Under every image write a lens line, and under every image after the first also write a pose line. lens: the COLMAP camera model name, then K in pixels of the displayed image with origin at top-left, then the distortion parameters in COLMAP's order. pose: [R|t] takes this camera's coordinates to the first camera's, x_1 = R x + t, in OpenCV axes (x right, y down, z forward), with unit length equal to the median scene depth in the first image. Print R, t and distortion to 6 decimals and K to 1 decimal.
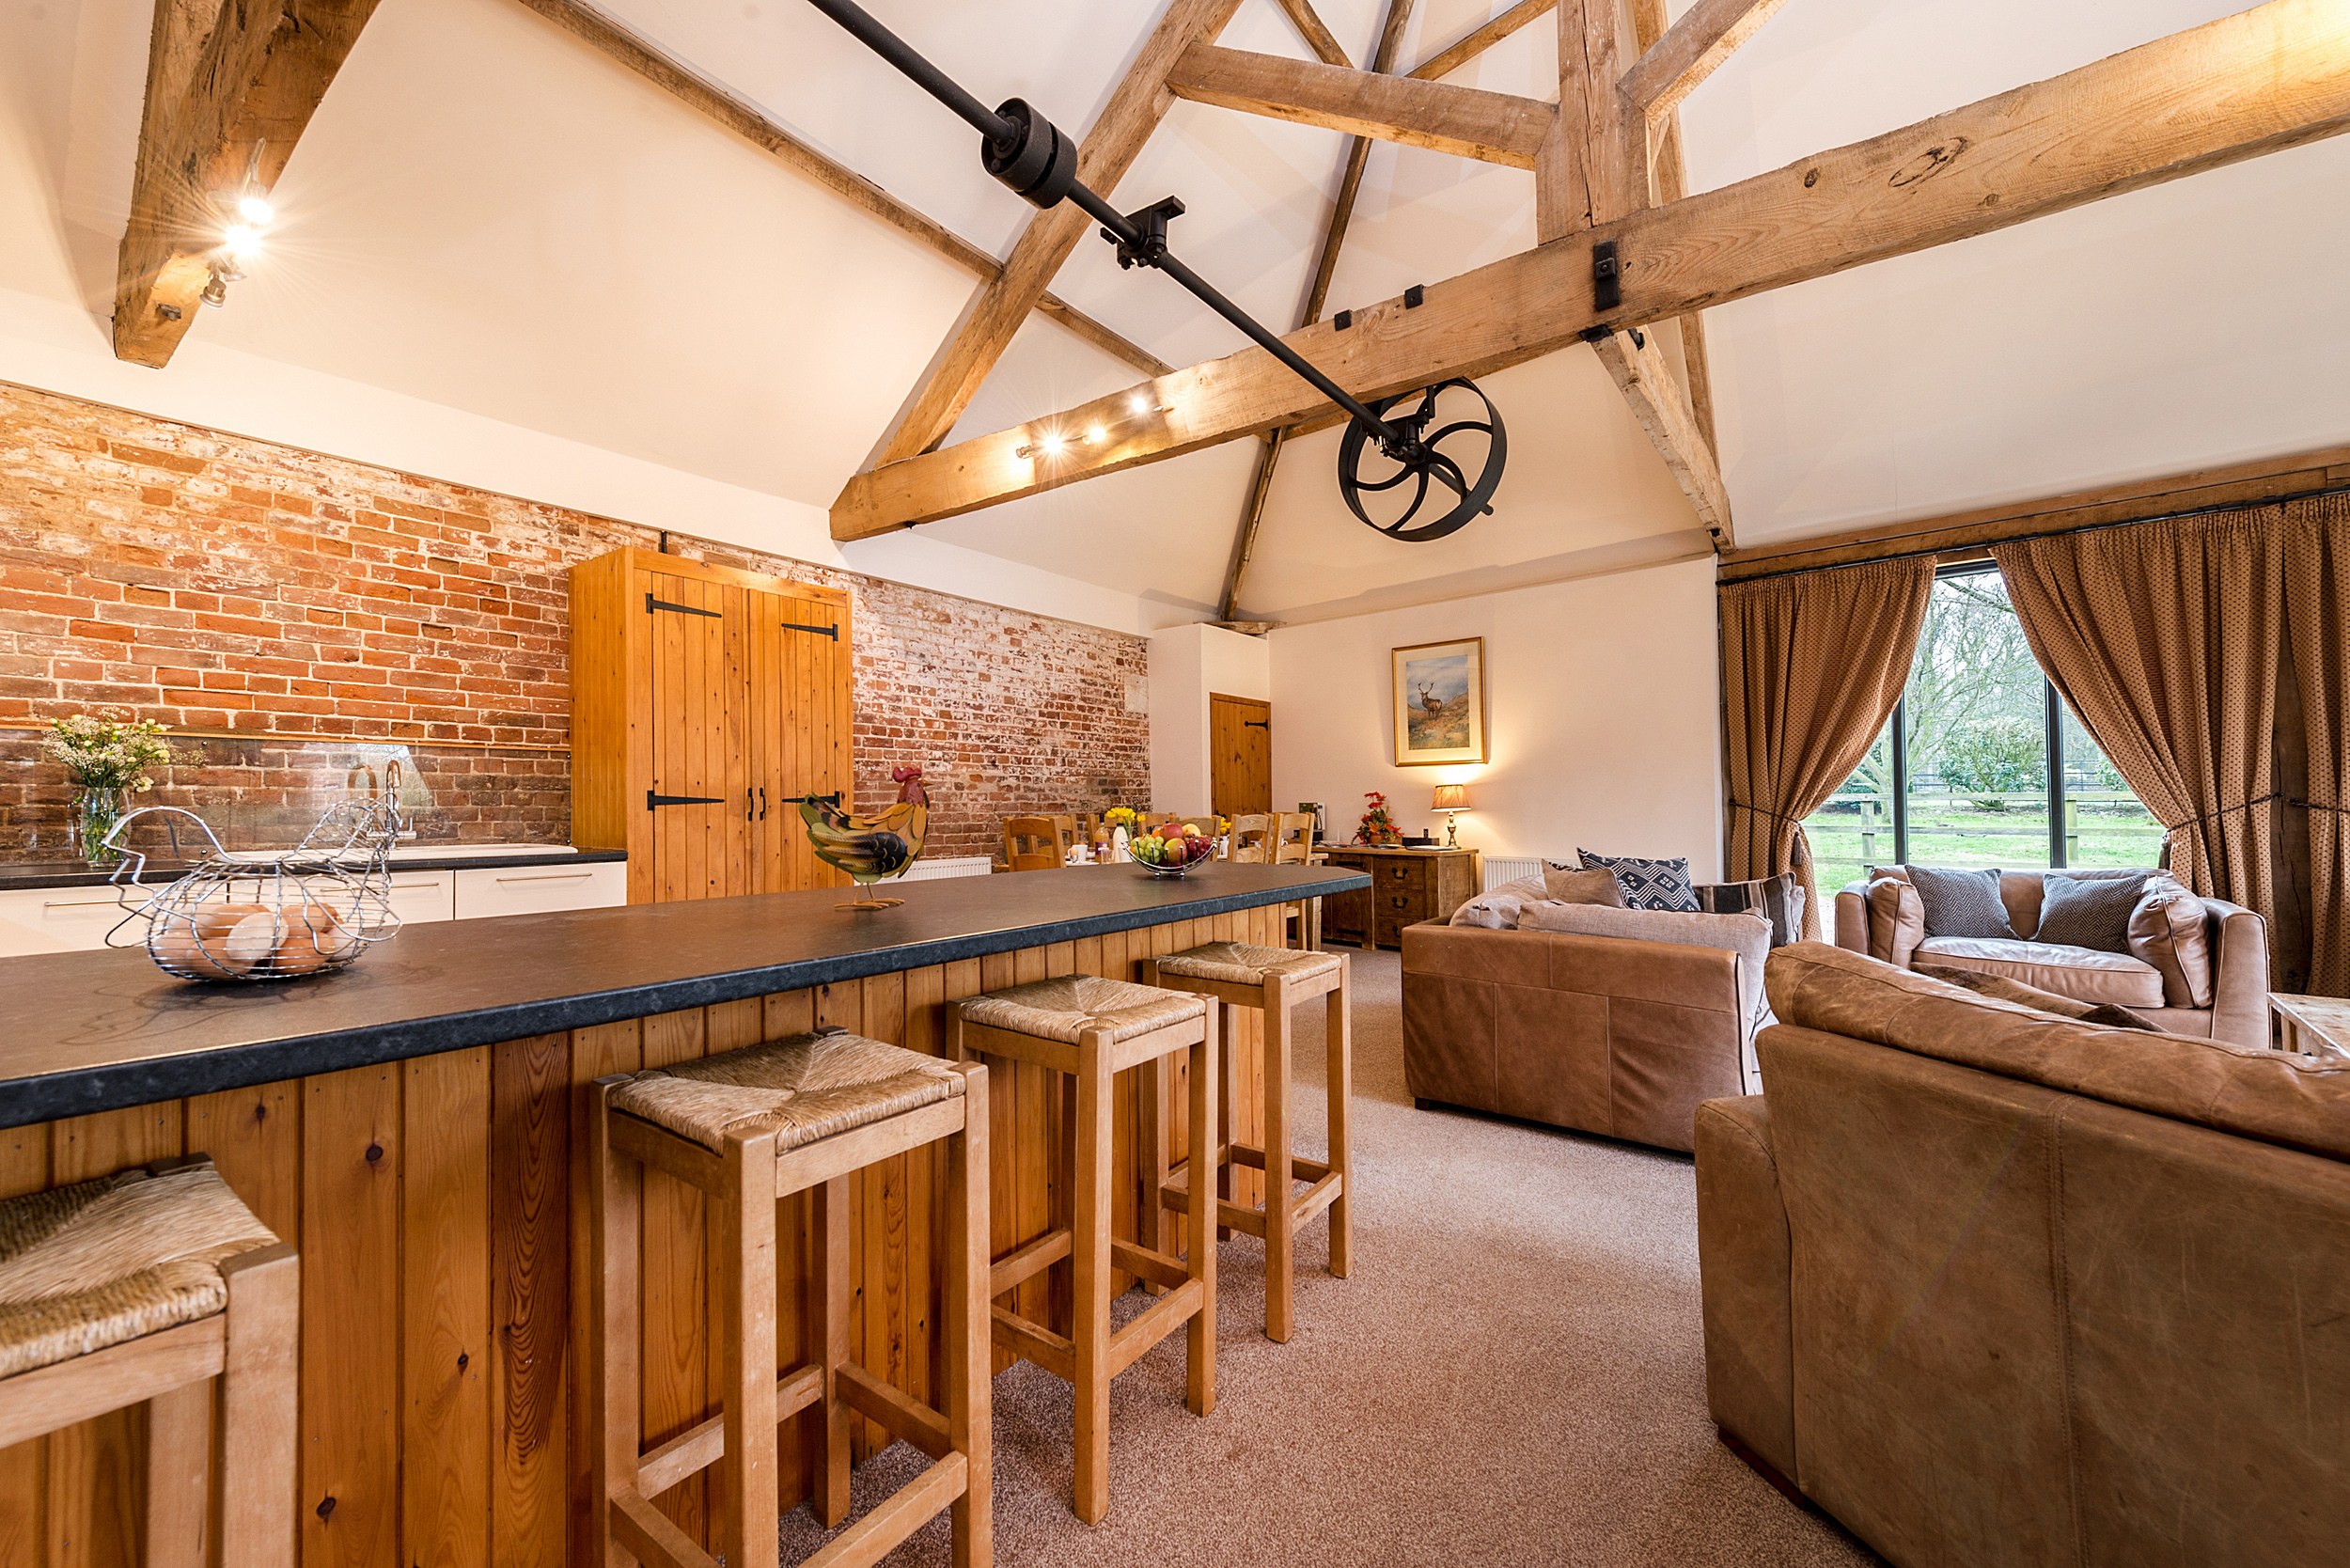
lens RADIAL K [[920.6, 0, 1175.7], [0, 920.6, 812.3], [0, 0, 1]] dist [0.016559, -0.004991]
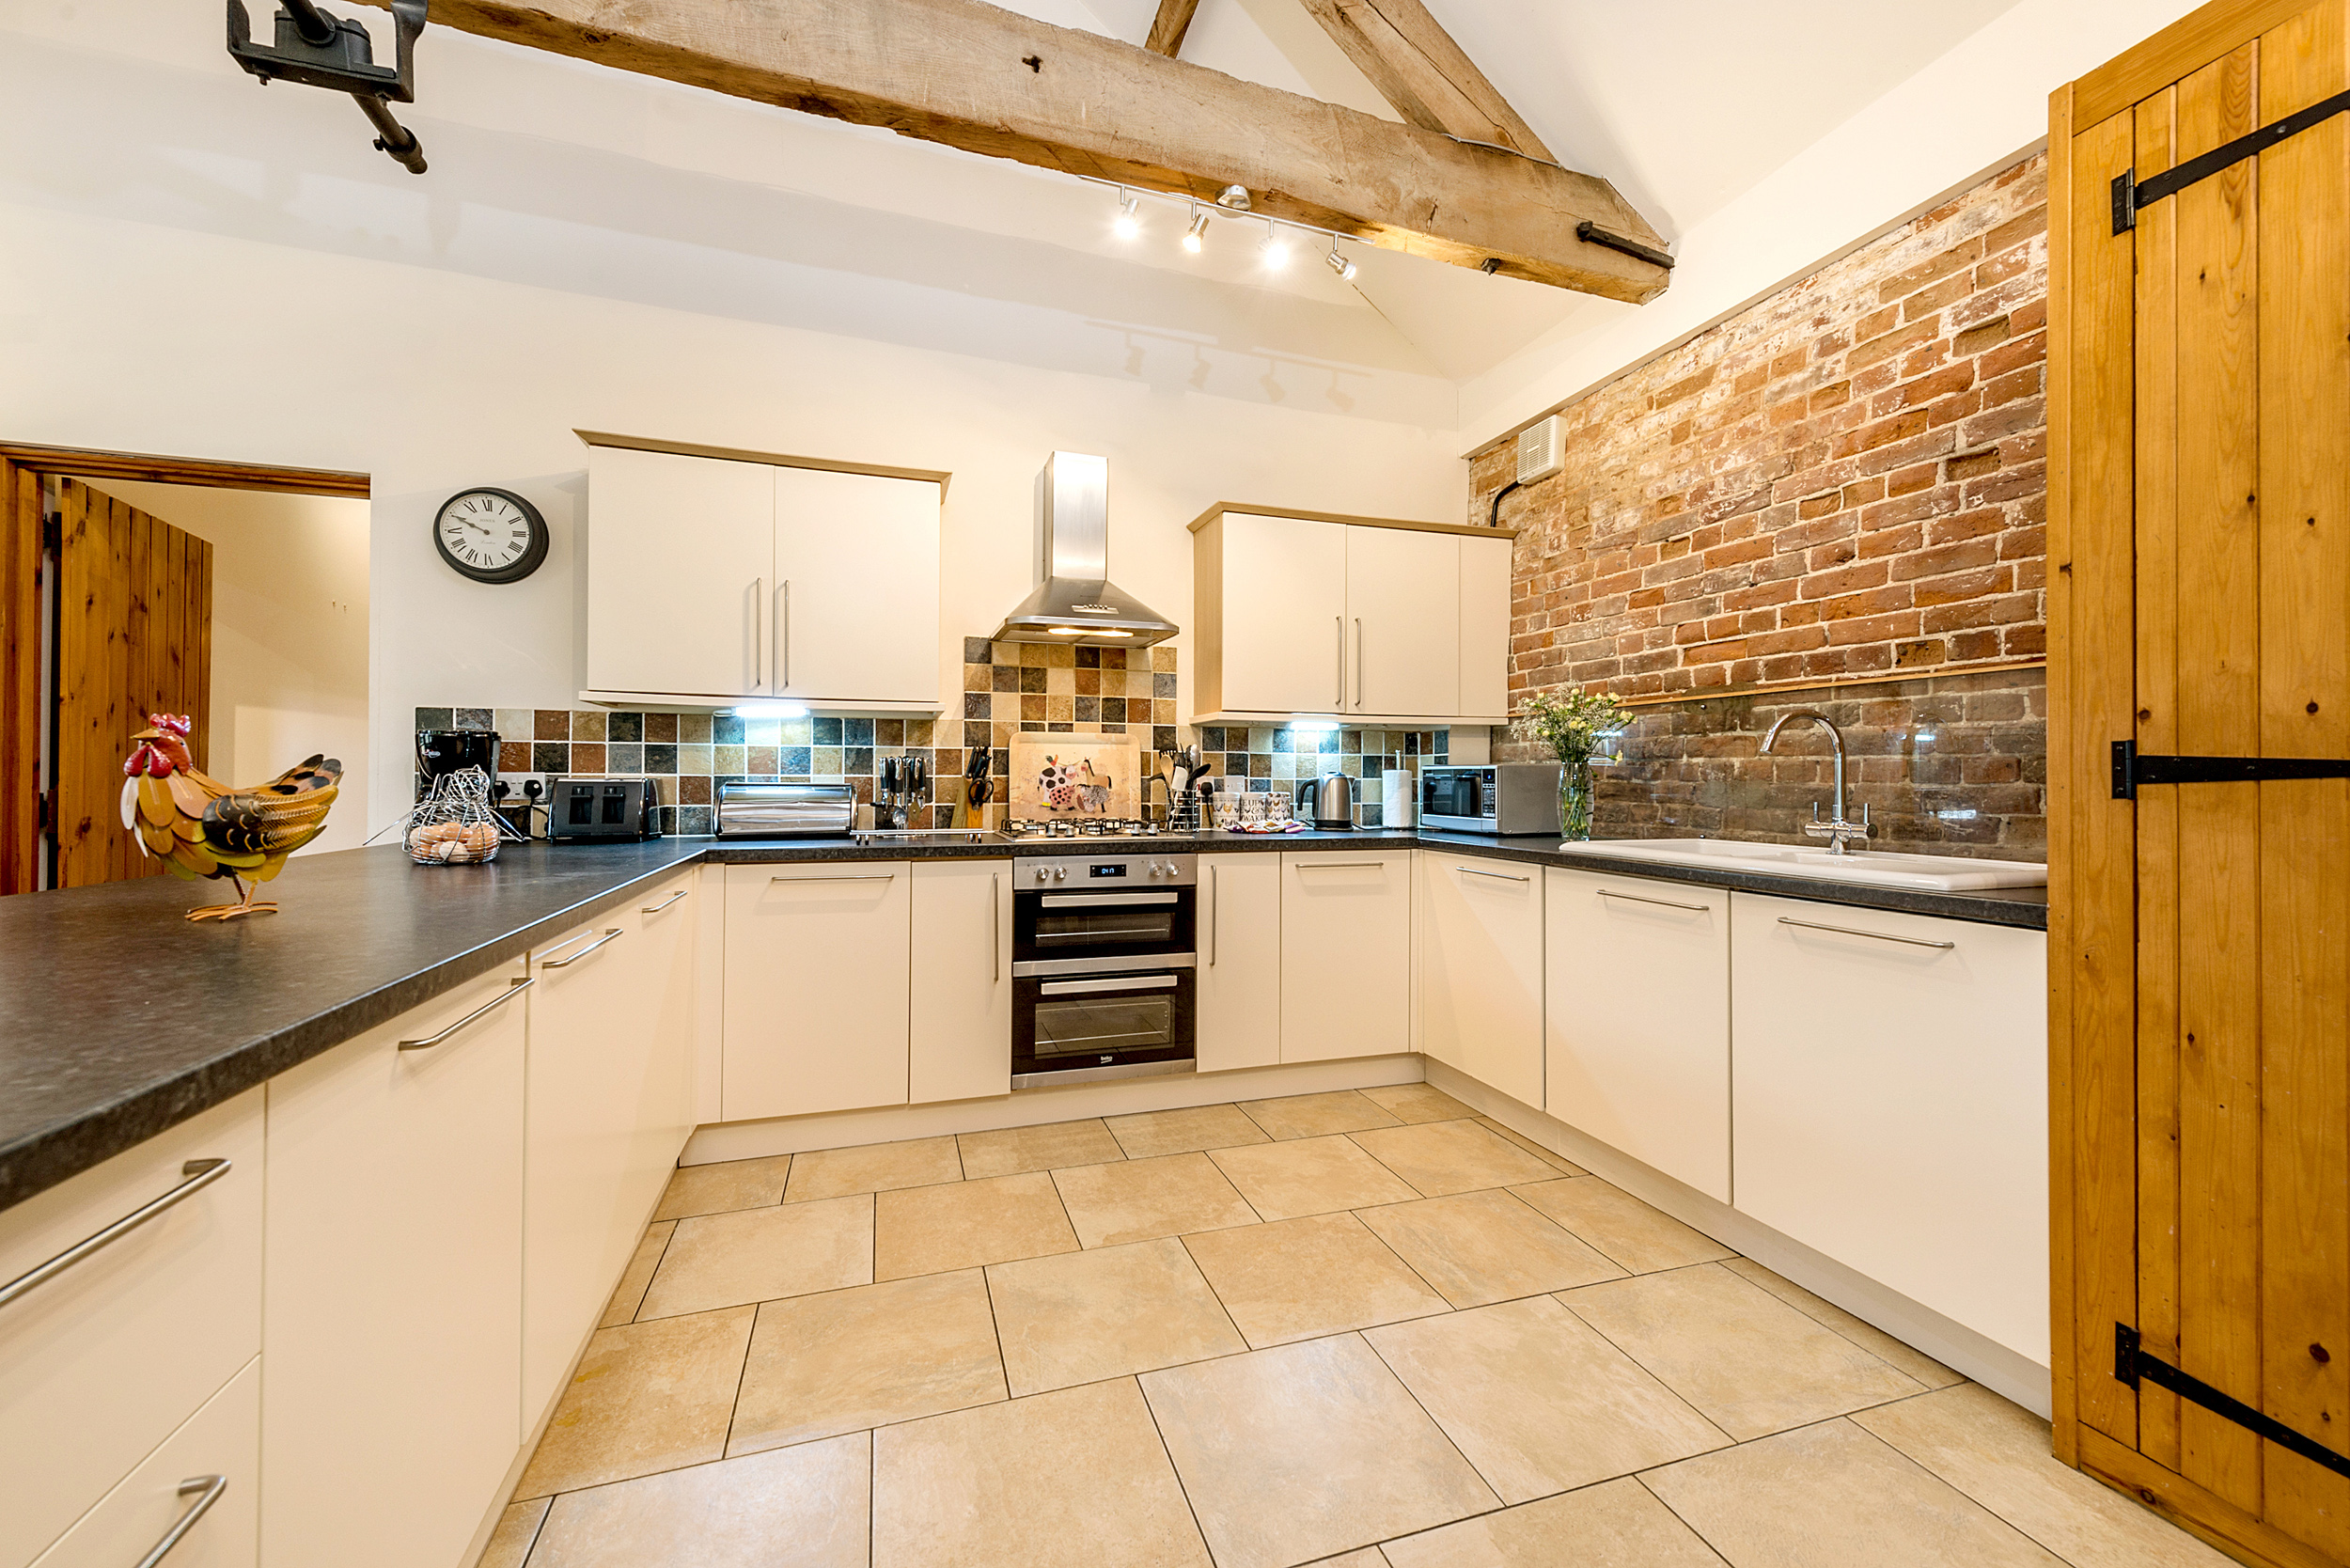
lens RADIAL K [[920.6, 0, 1172.8], [0, 920.6, 779.5], [0, 0, 1]] dist [0.016559, -0.004991]
pose [[-0.575595, -0.000437, -0.817735, -0.063981], [-0.010010, 0.999929, 0.006511, -0.006556], [0.817674, 0.011933, -0.575558, 0.766206]]
